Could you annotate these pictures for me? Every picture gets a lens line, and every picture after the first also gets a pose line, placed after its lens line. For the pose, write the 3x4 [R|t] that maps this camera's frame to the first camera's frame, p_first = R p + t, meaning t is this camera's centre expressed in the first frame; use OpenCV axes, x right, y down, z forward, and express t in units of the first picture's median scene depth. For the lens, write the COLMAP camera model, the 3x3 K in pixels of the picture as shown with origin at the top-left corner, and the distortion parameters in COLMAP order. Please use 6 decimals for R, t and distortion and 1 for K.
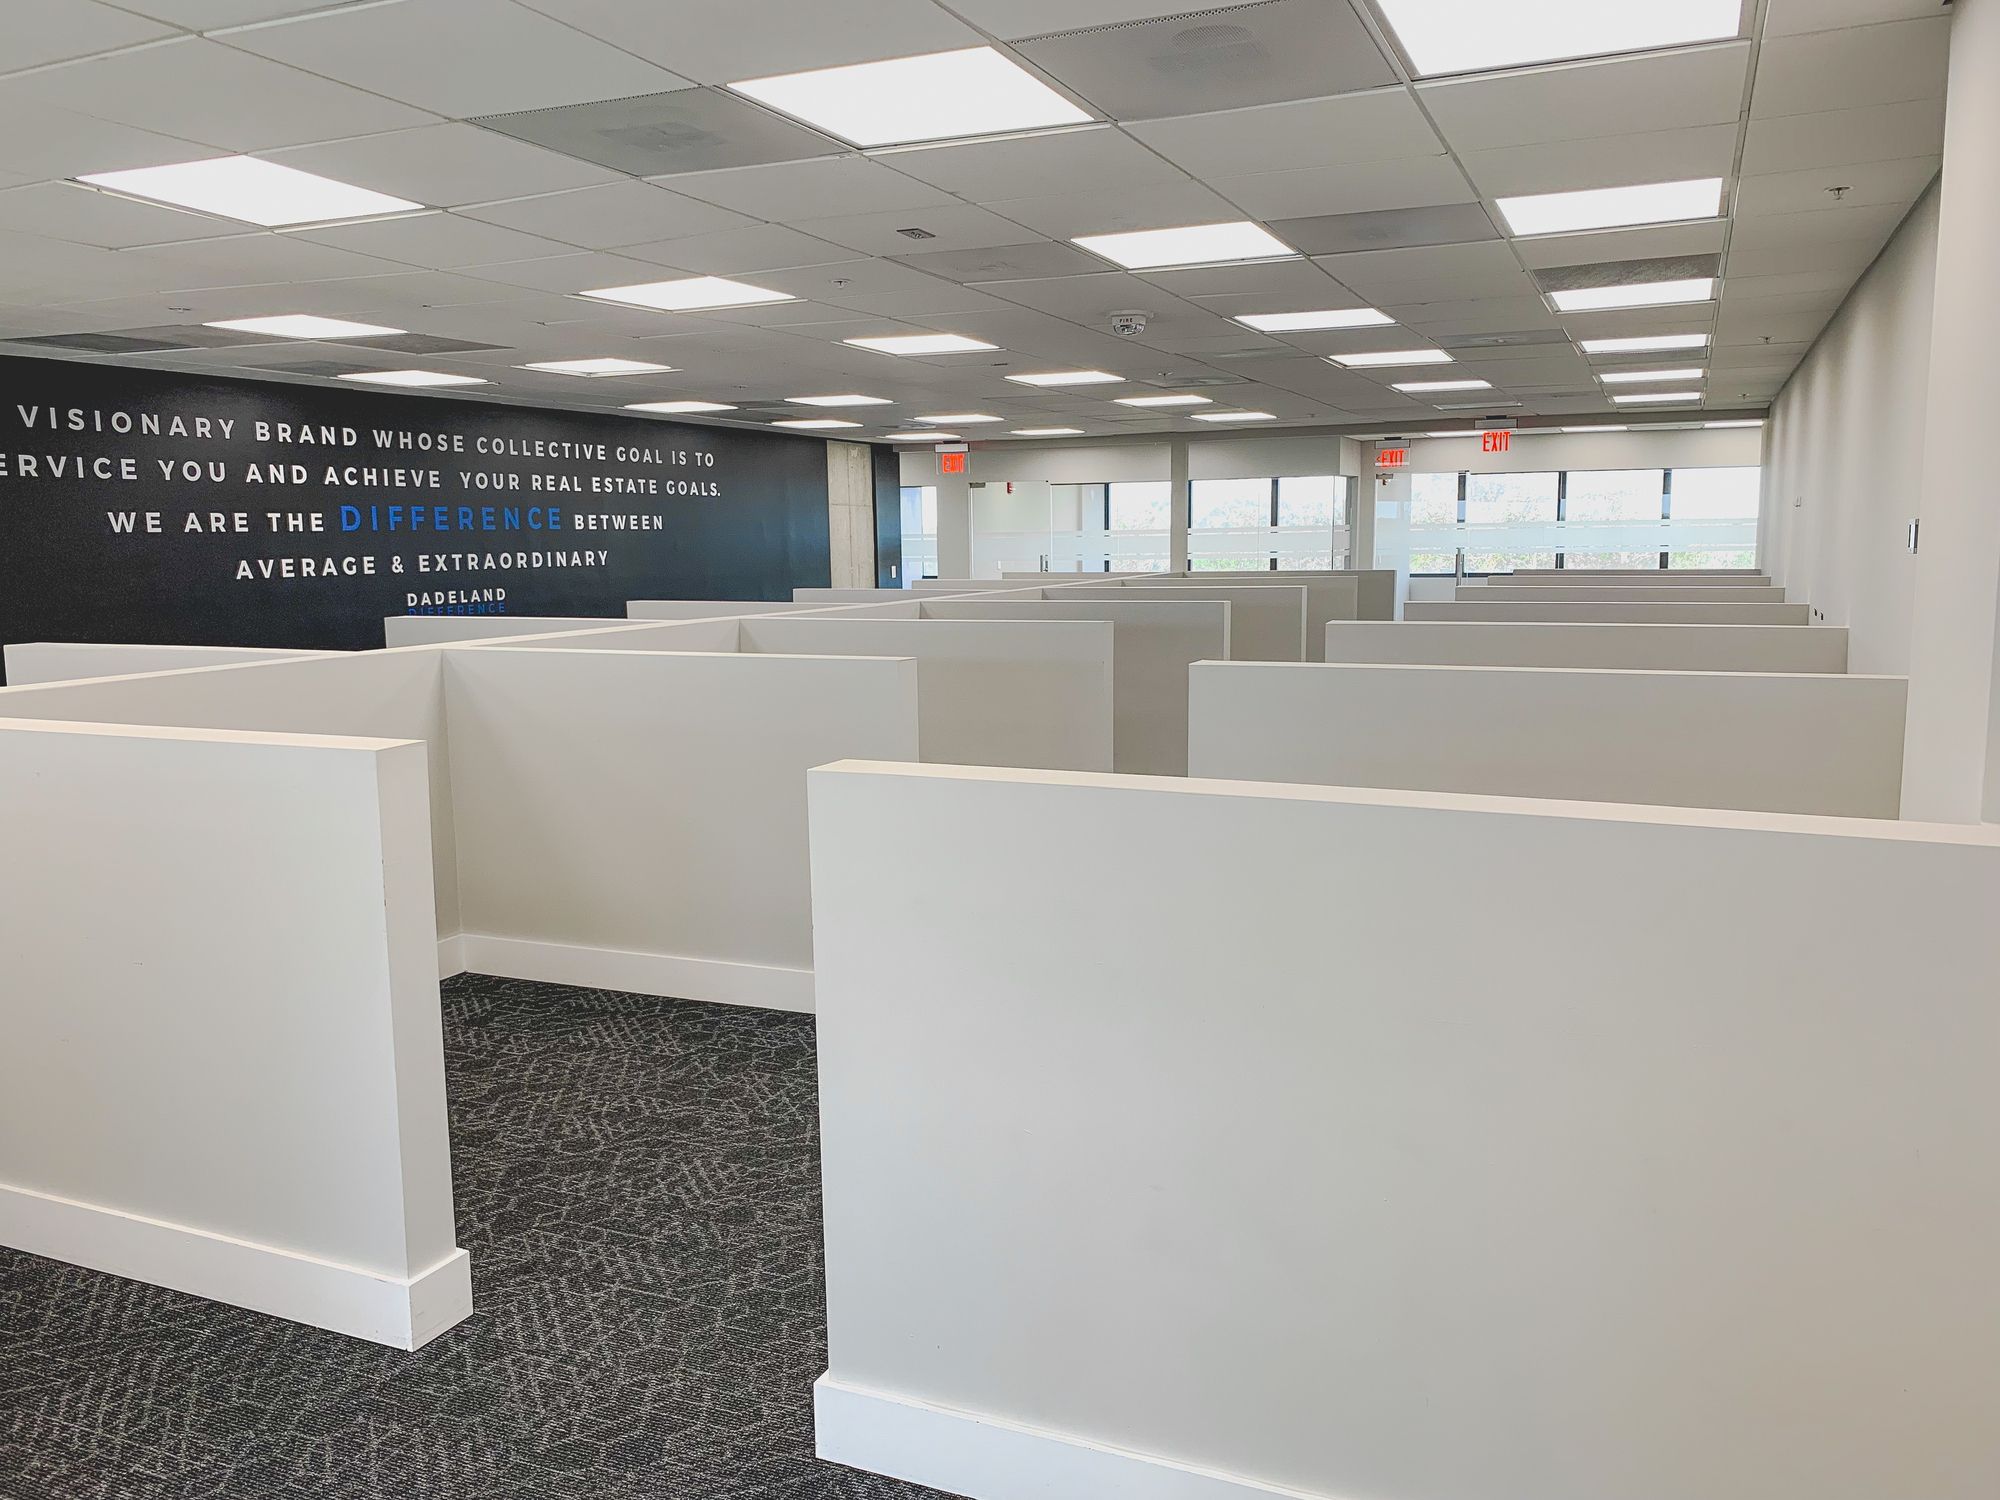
lens RADIAL K [[1533.3, 0, 999.2], [0, 1533.3, 752.0], [0, 0, 1]] dist [-0.005184, -0.004110]
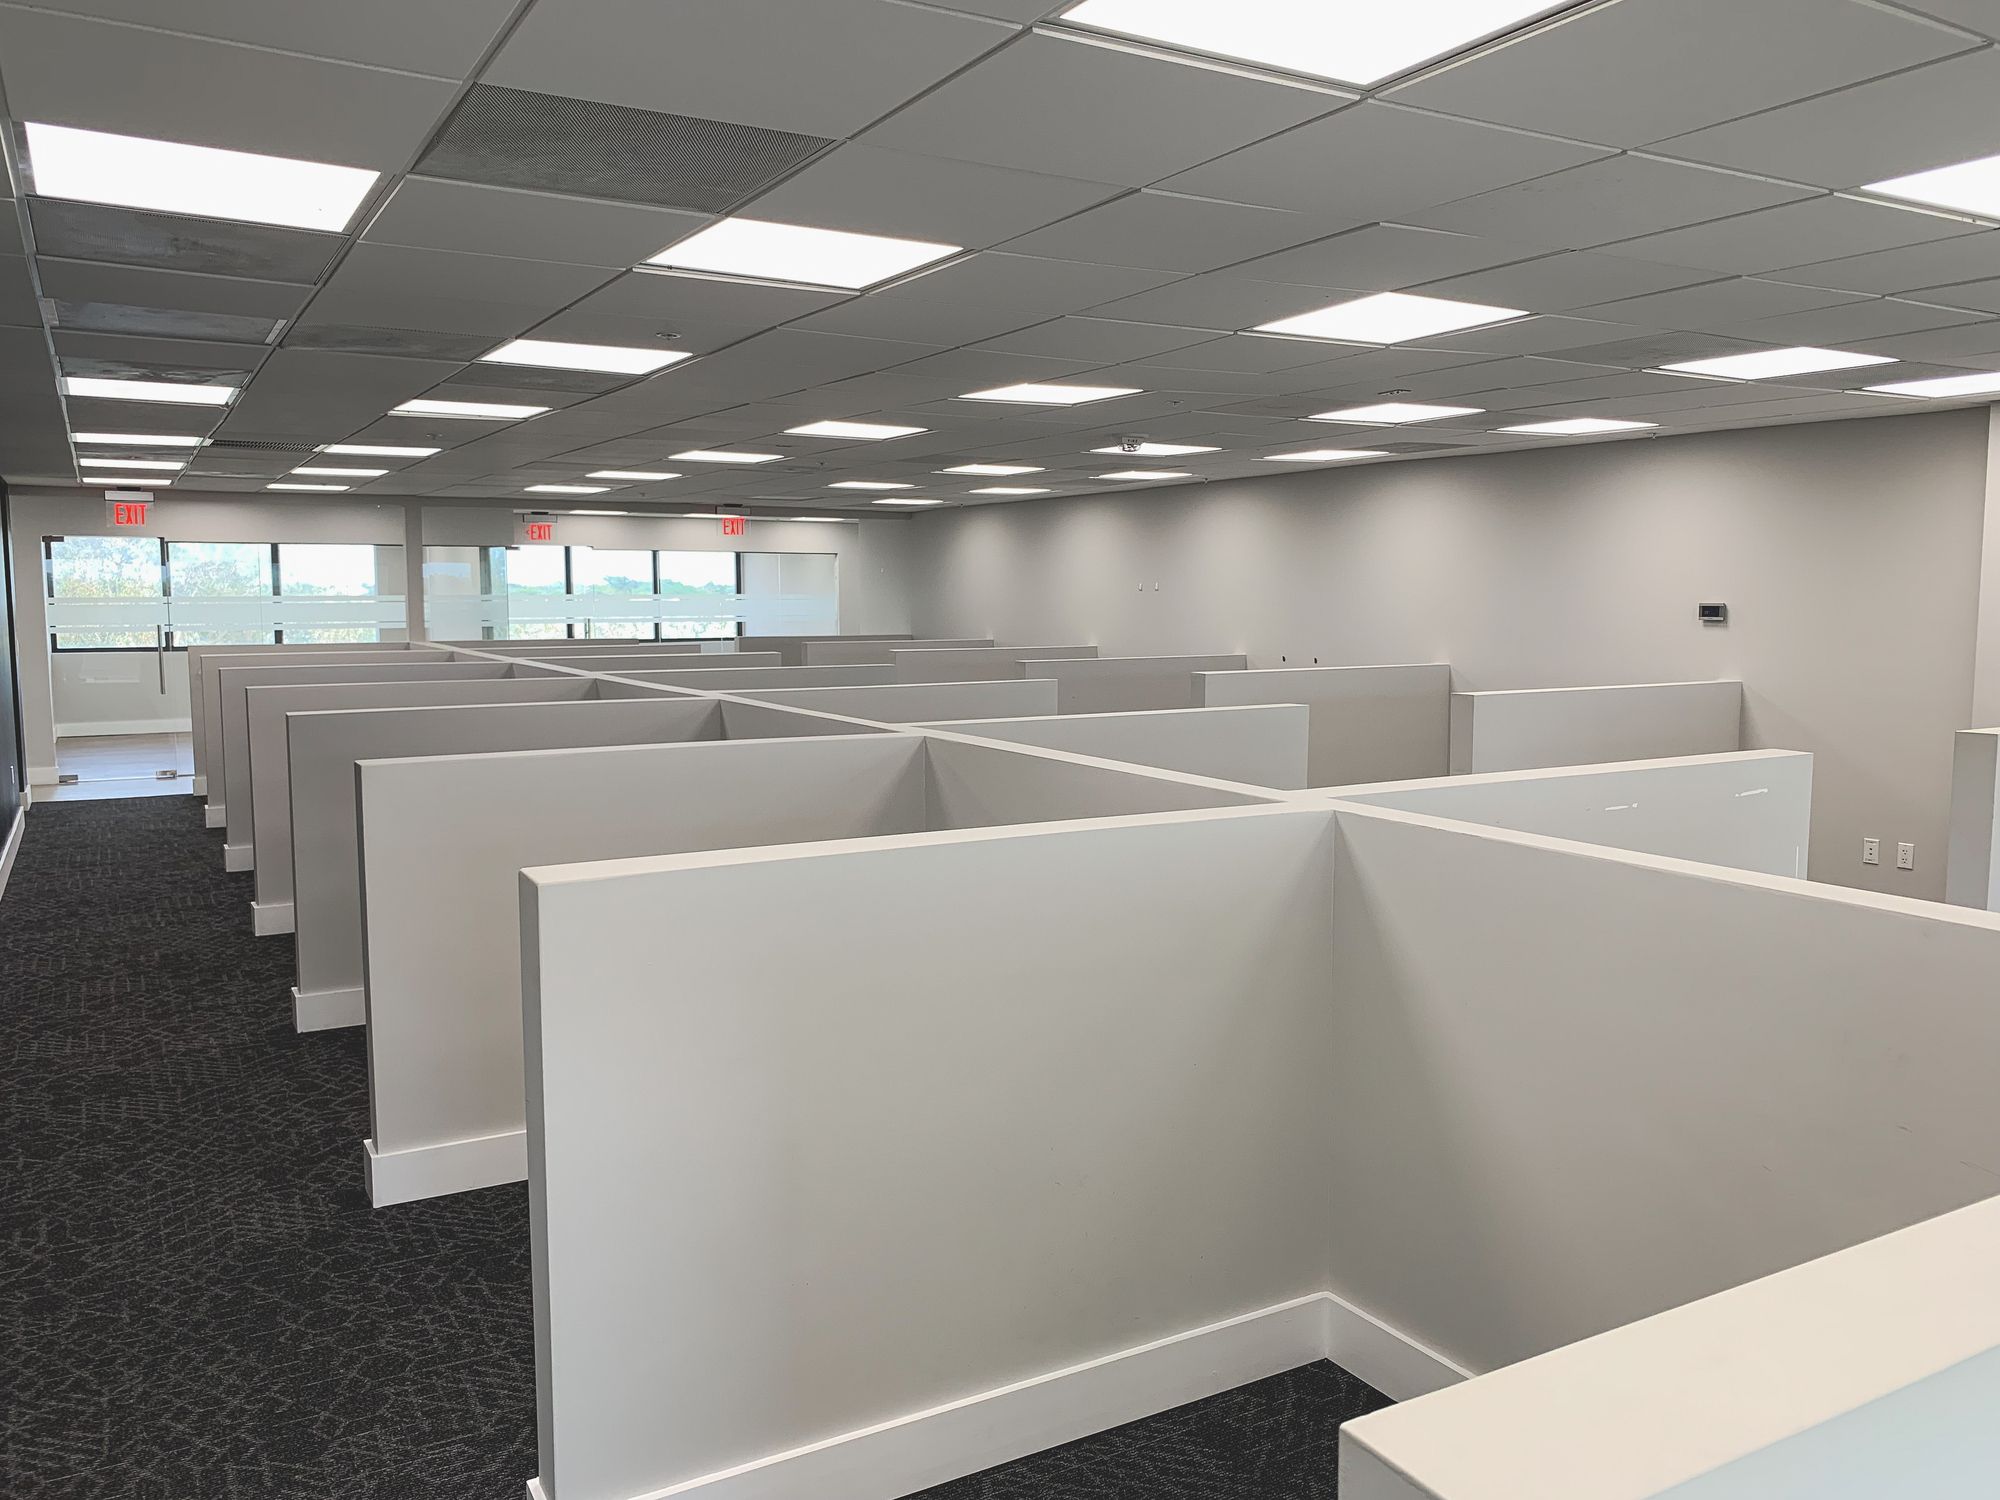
lens RADIAL K [[1533.3, 0, 996.8], [0, 1533.3, 748.9], [0, 0, 1]] dist [-0.005184, -0.004110]
pose [[0.591879, -0.063247, 0.803542, -0.426218], [0.106005, 0.994366, 0.000185, -0.012510], [-0.799026, 0.085070, 0.595249, 0.143941]]
